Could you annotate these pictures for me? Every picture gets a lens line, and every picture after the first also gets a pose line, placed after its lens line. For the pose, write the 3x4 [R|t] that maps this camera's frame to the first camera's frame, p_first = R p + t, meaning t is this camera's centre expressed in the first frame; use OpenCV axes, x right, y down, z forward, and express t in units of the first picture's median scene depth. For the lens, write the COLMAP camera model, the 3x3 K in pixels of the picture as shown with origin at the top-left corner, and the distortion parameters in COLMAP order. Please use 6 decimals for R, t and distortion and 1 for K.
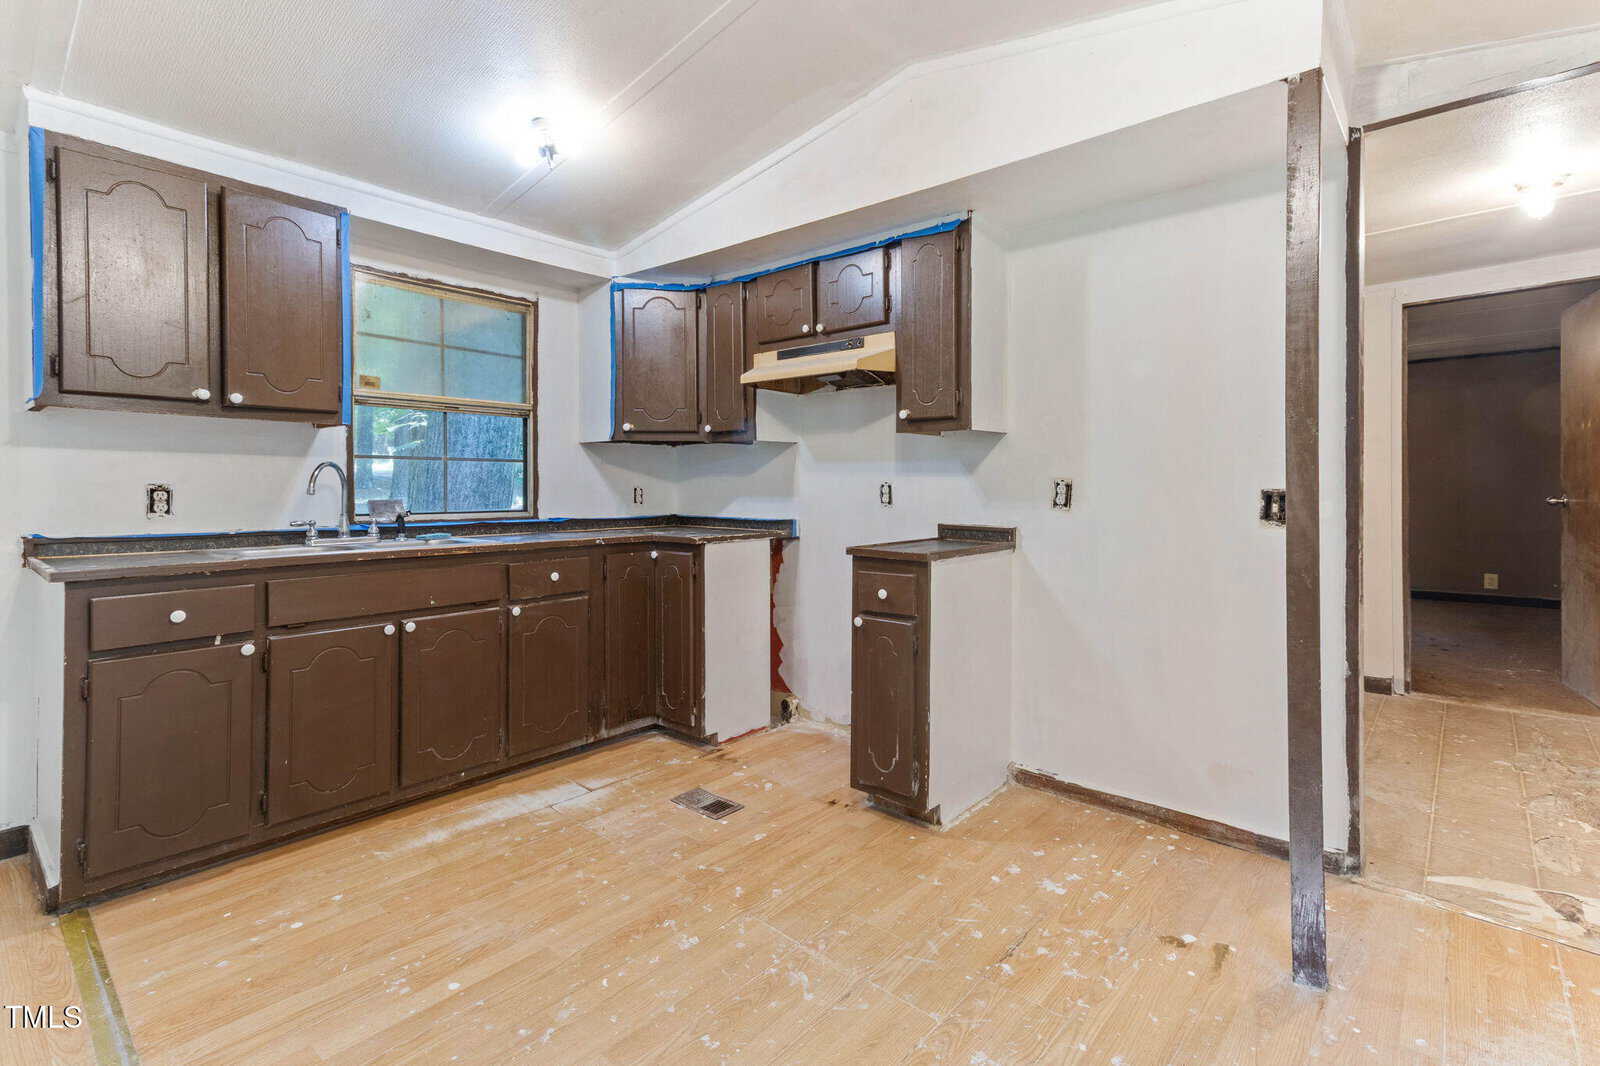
lens RADIAL K [[748.8, 0, 819.5], [0, 748.8, 484.4], [0, 0, 1]] dist [0.020239, 0.001392]
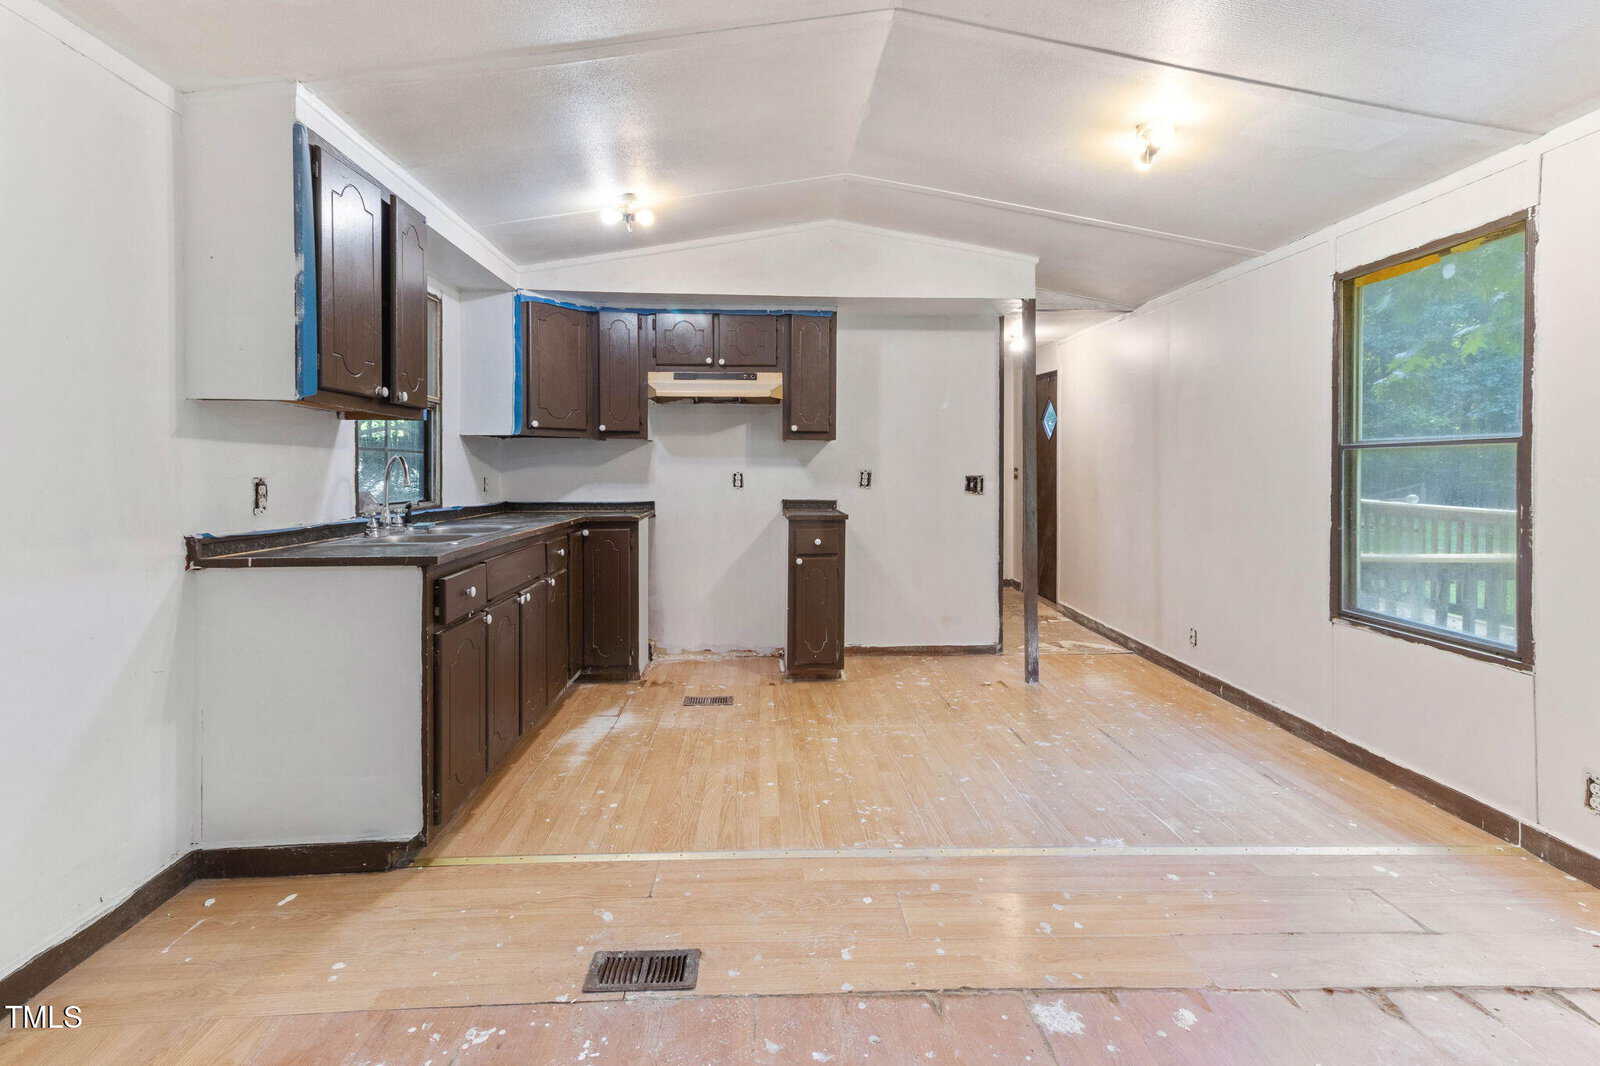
lens RADIAL K [[748.8, 0, 802.5], [0, 748.8, 474.8], [0, 0, 1]] dist [0.020239, 0.001392]
pose [[0.726390, -0.006386, 0.687253, -1.011116], [0.001308, 0.999968, 0.007909, -0.010615], [-0.687281, -0.004846, 0.726375, -0.142206]]
